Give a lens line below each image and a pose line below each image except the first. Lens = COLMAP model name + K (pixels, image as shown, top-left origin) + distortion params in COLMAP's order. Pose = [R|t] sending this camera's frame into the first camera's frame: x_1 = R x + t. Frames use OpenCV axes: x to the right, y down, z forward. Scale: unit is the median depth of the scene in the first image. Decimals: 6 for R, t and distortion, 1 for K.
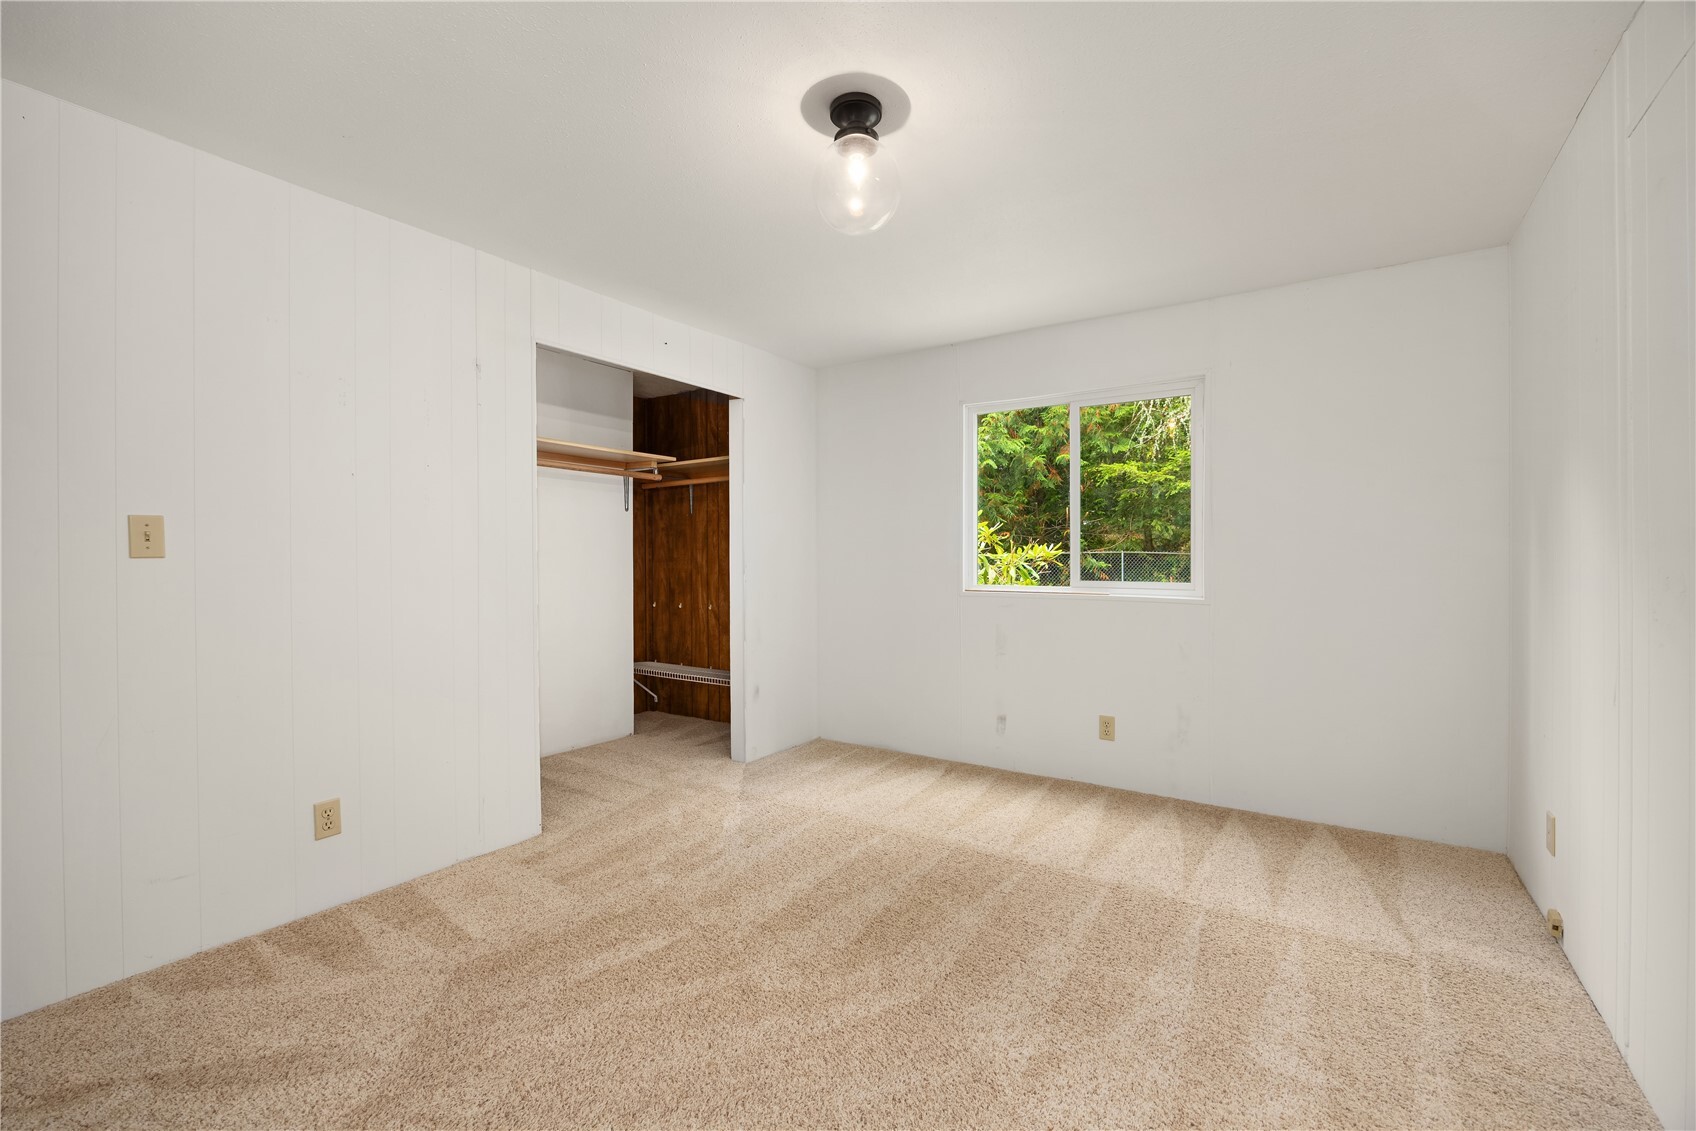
lens RADIAL K [[718.6, 0, 855.3], [0, 718.6, 558.0], [0, 0, 1]] dist [-0.002712, 0.000091]
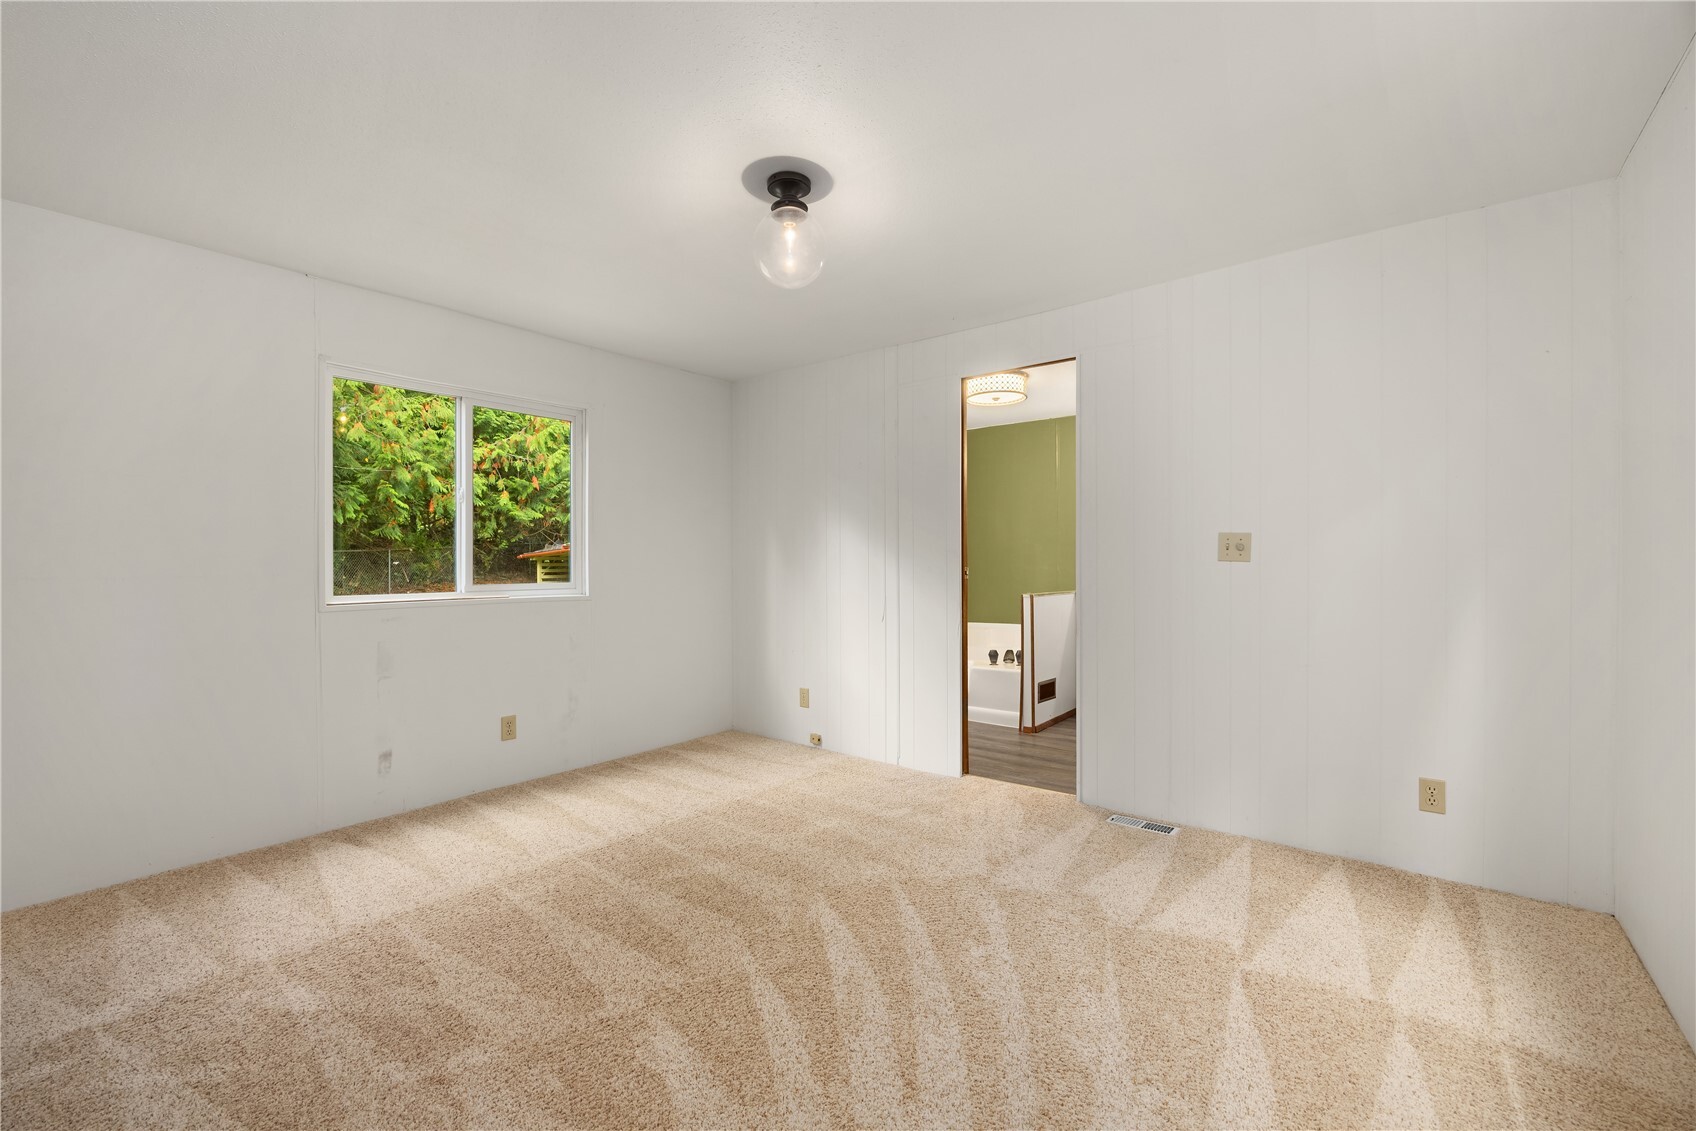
lens RADIAL K [[718.6, 0, 855.5], [0, 718.6, 568.3], [0, 0, 1]] dist [-0.002712, 0.000091]
pose [[0.075475, -0.011190, 0.997085, -0.740055], [0.000821, 0.999937, 0.011160, -0.002010], [-0.997147, -0.000024, 0.075479, 0.504732]]
